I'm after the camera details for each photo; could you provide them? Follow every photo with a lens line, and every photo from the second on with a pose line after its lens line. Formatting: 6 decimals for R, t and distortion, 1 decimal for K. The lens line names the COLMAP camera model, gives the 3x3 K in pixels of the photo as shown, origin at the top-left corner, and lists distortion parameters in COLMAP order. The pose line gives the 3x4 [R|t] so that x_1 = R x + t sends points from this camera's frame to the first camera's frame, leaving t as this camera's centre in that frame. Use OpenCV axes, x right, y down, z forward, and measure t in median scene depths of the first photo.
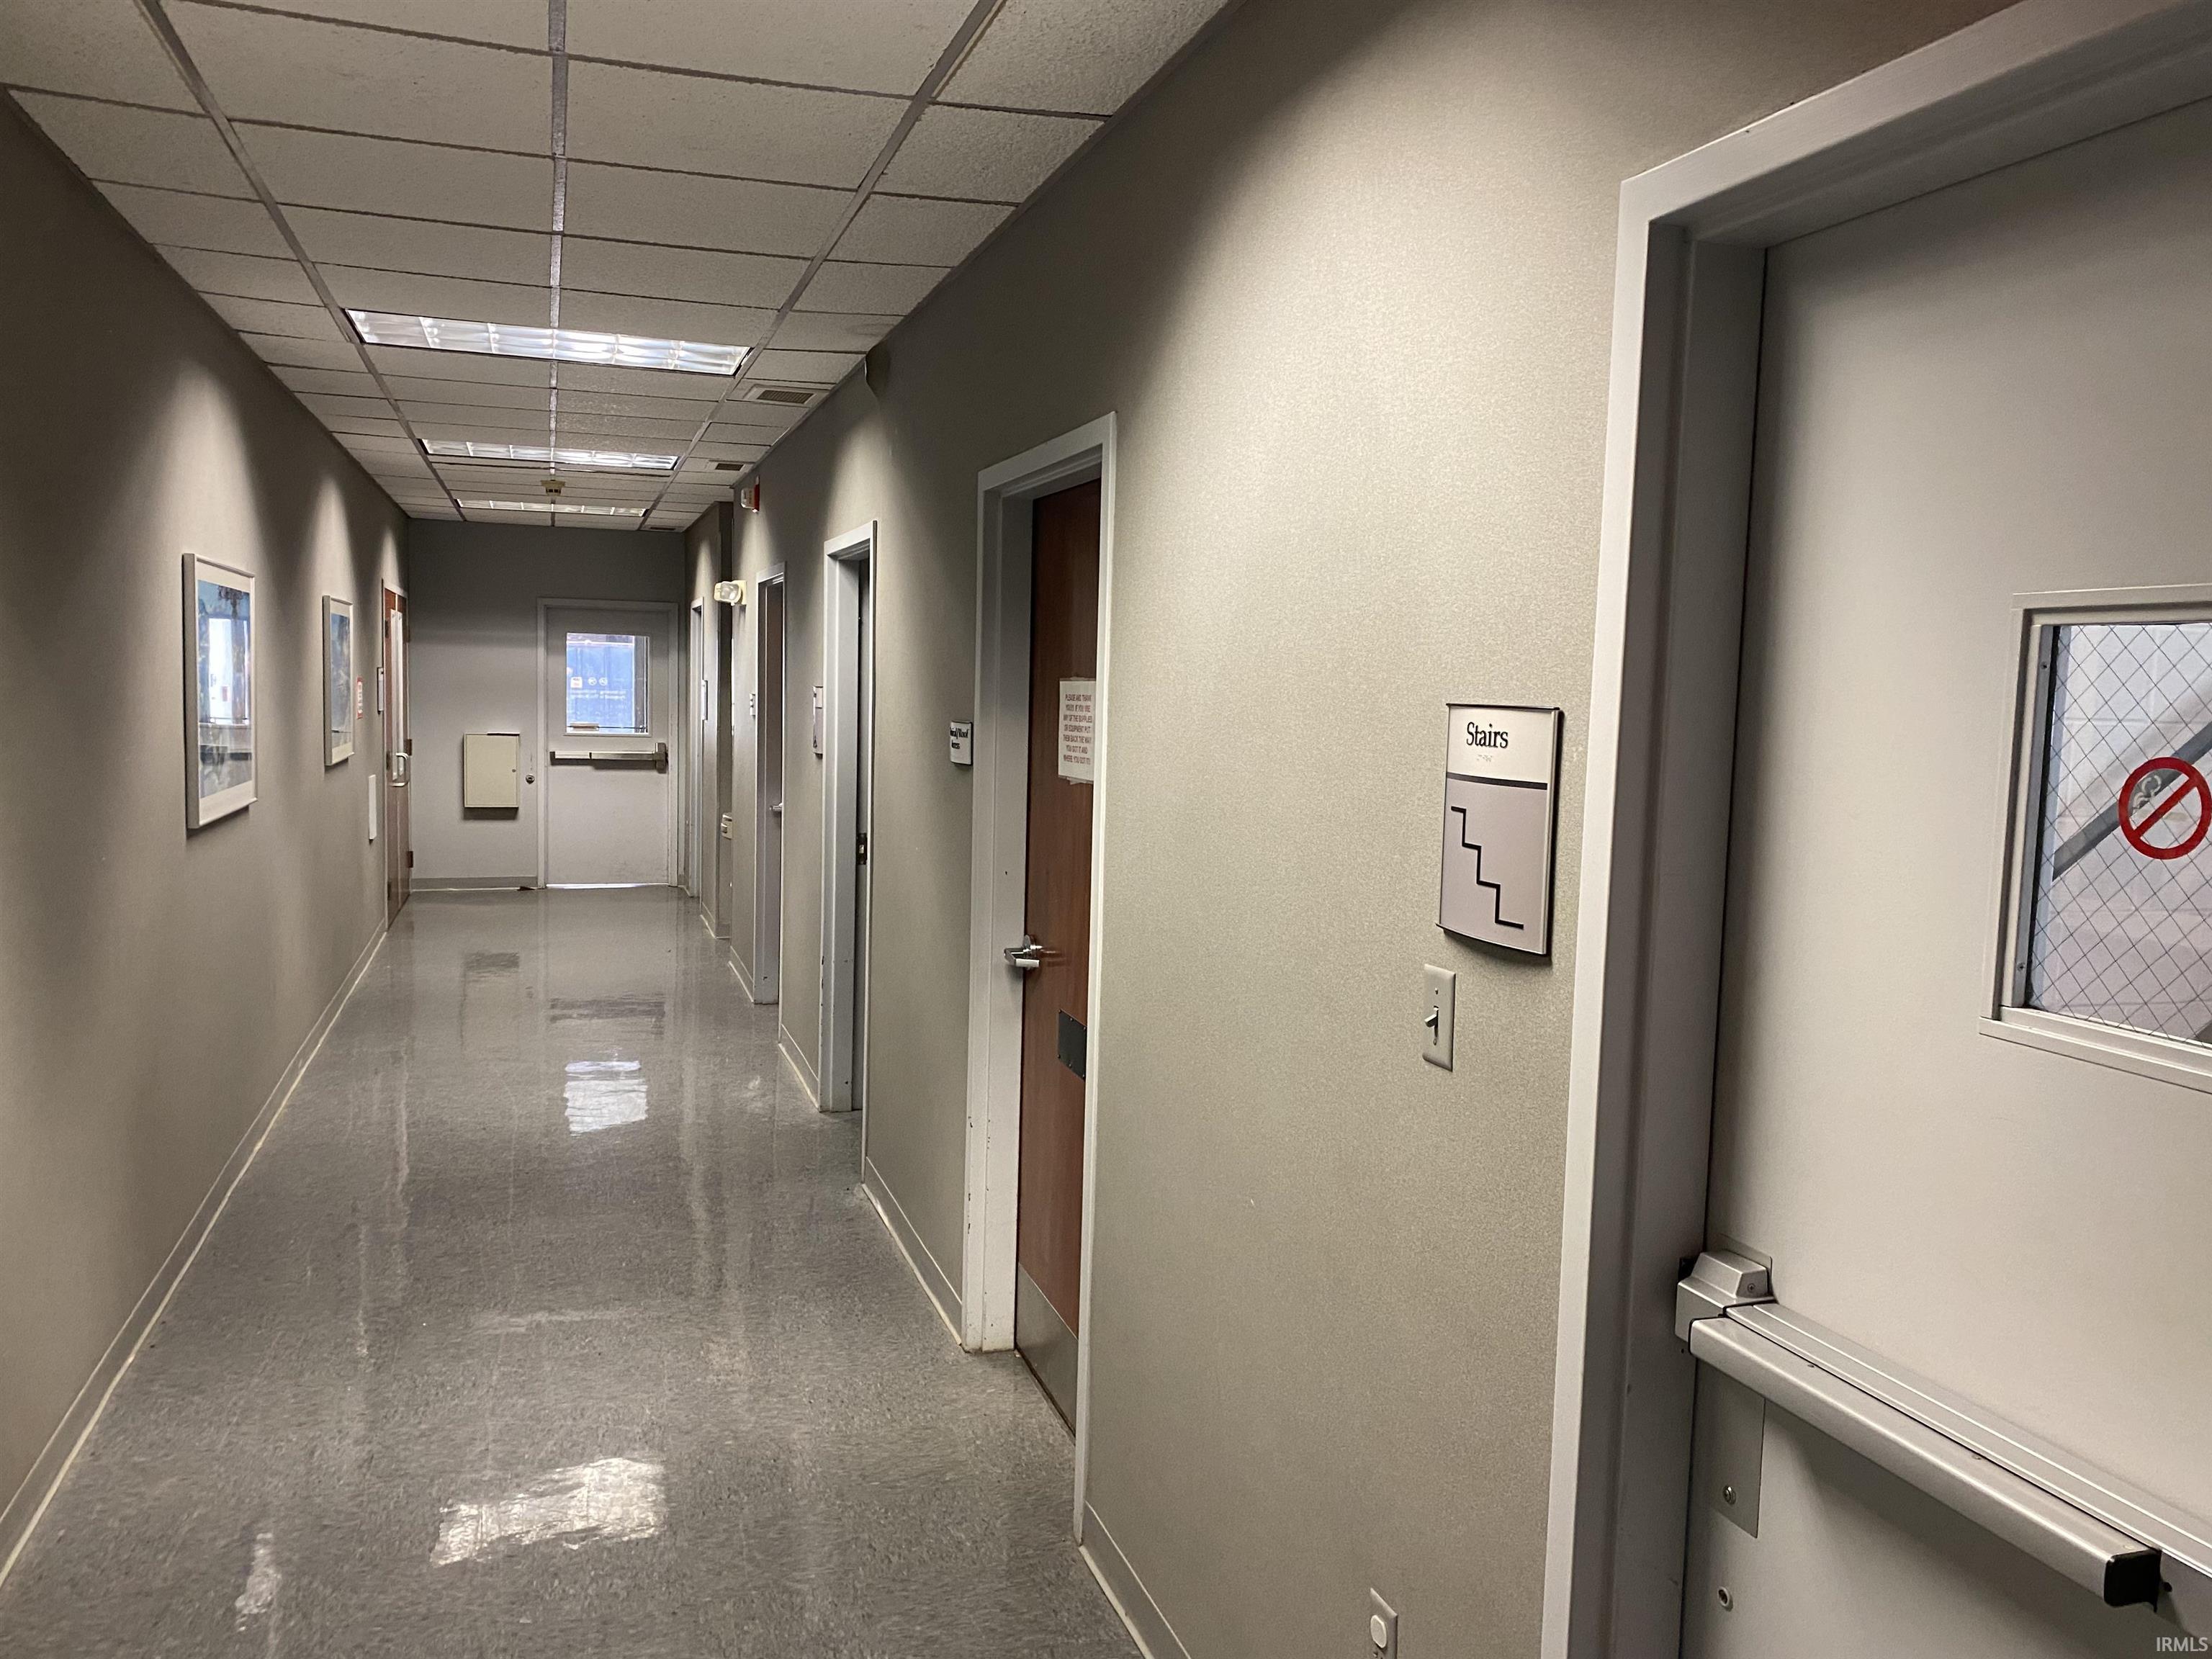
lens RADIAL K [[1686.6, 0, 1100.3], [0, 1686.6, 830.9], [0, 0, 1]] dist [0.023704, -0.023787]
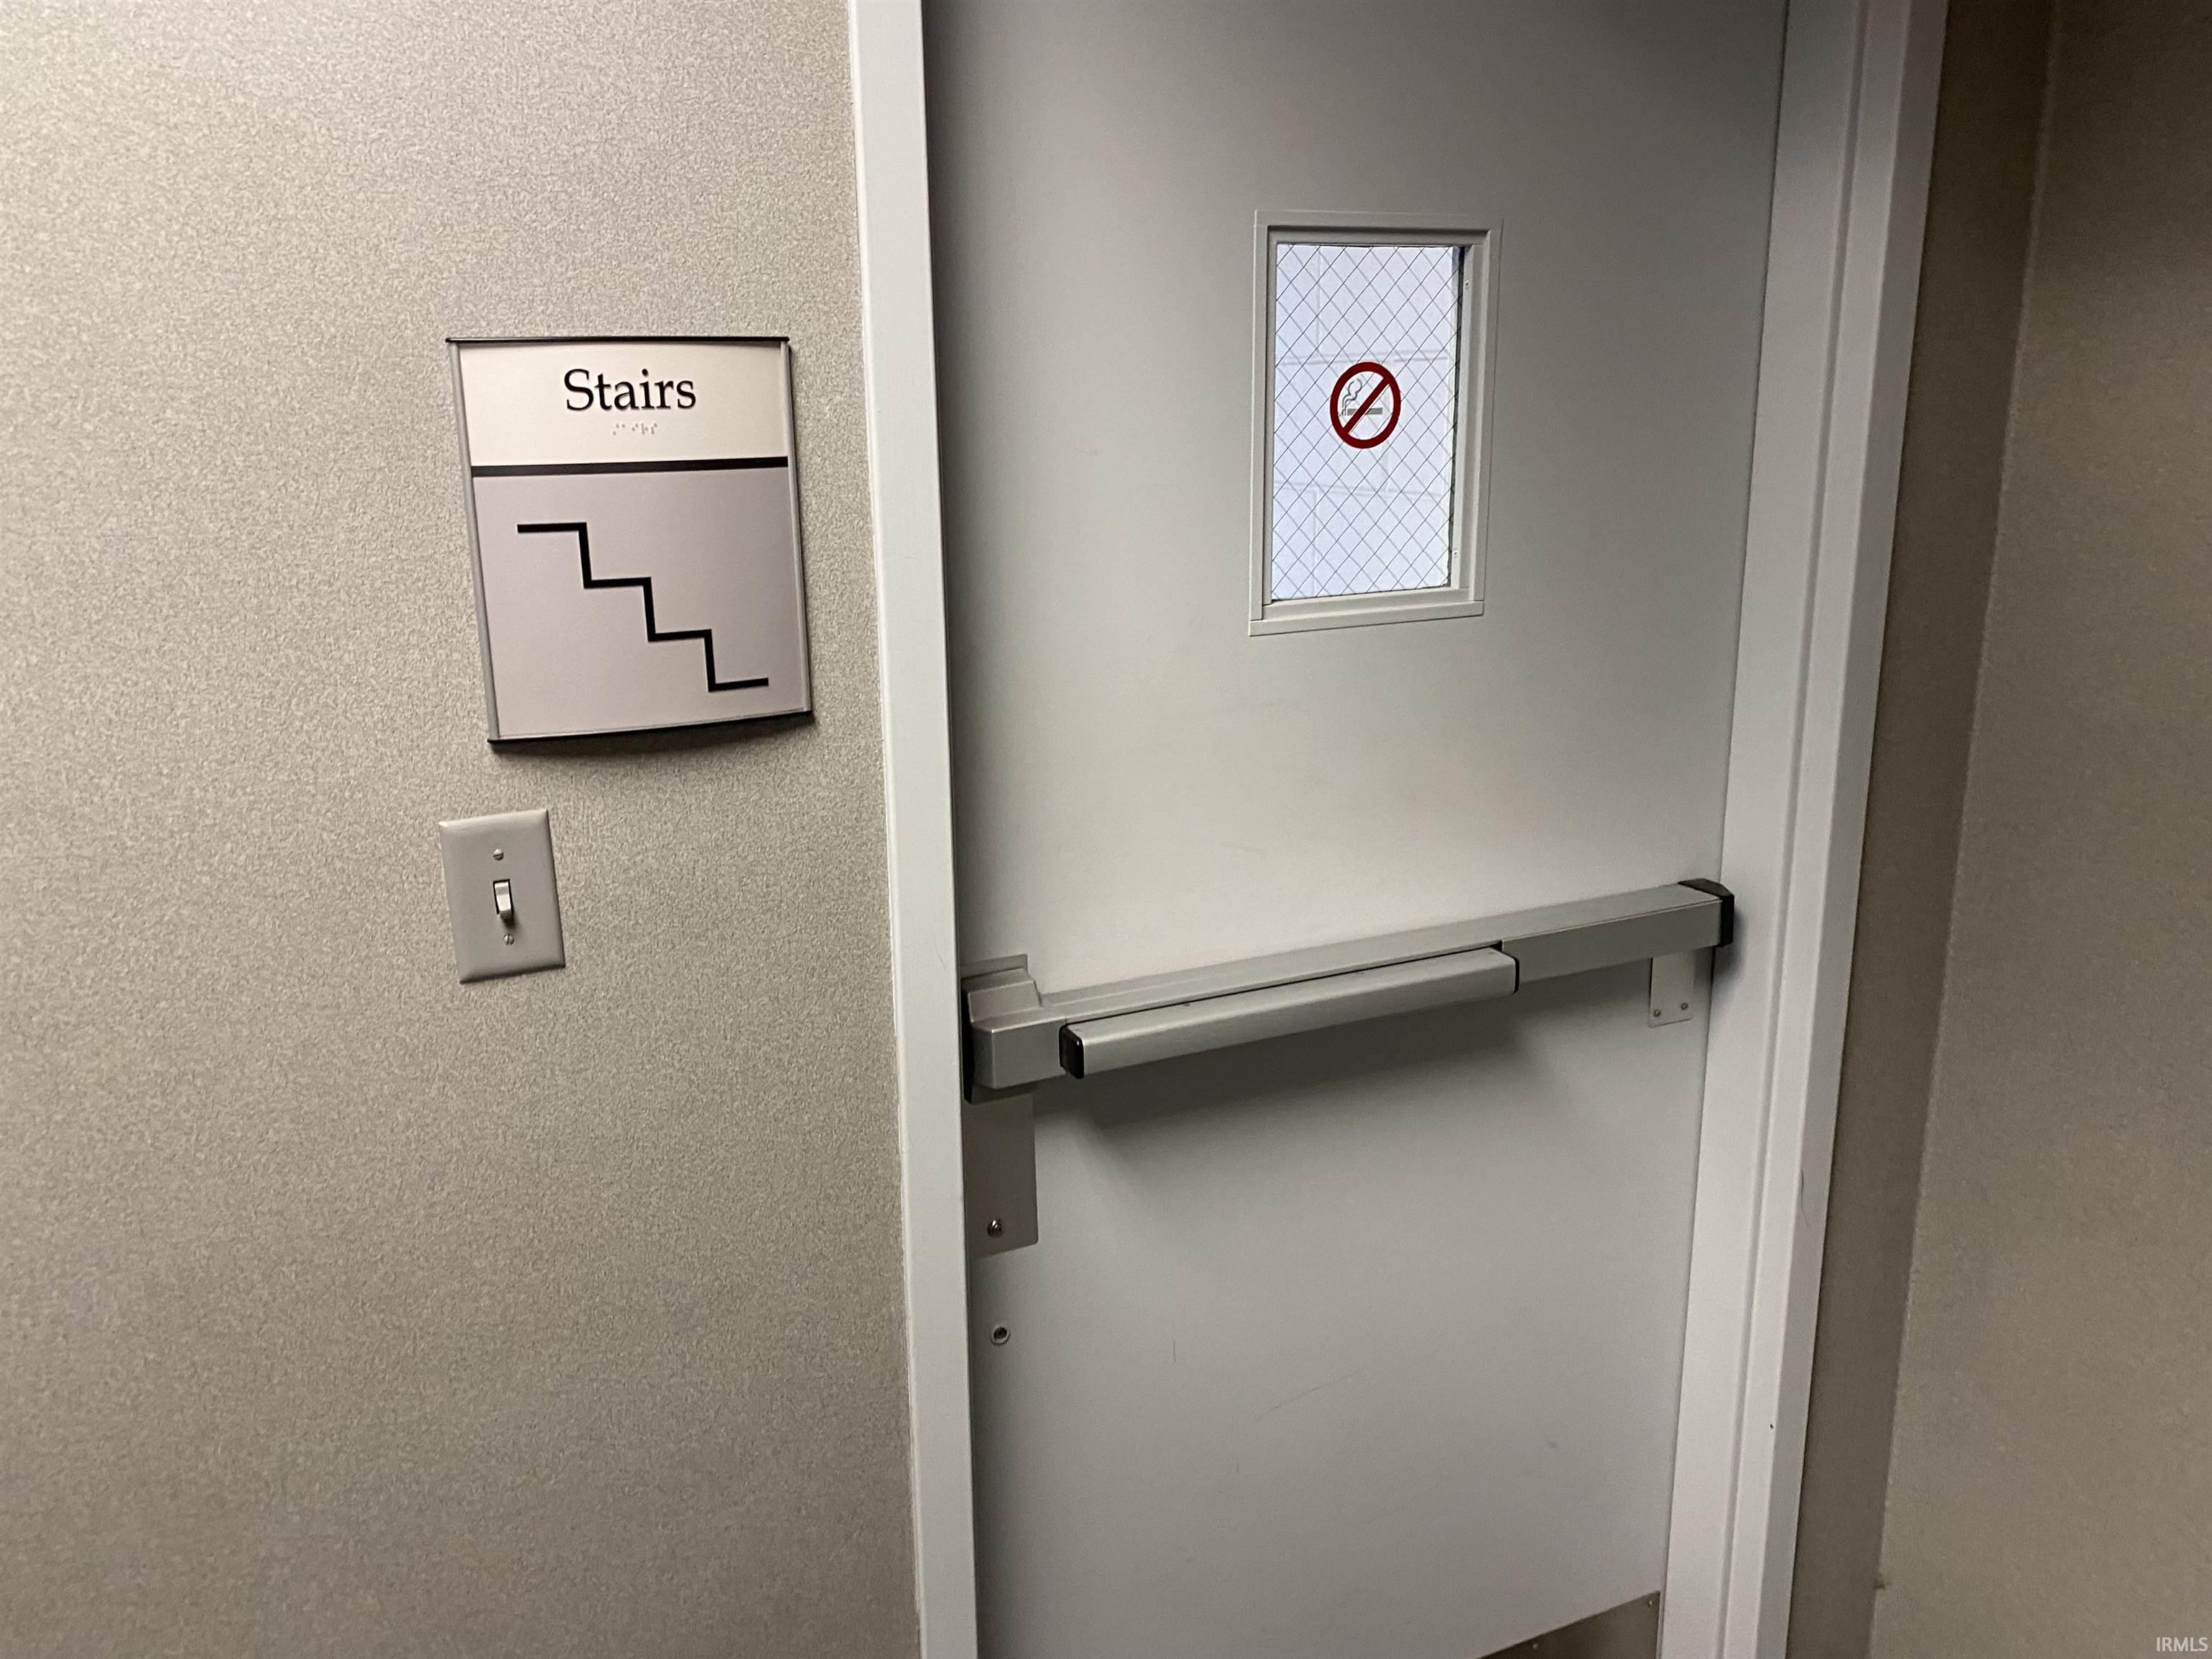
lens RADIAL K [[1686.6, 0, 1104.4], [0, 1686.6, 826.3], [0, 0, 1]] dist [0.023704, -0.023787]
pose [[-0.123727, -0.281940, 0.951421, -0.423801], [0.098832, 0.950519, 0.294526, -0.073247], [-0.987382, 0.130471, -0.089740, 0.955862]]
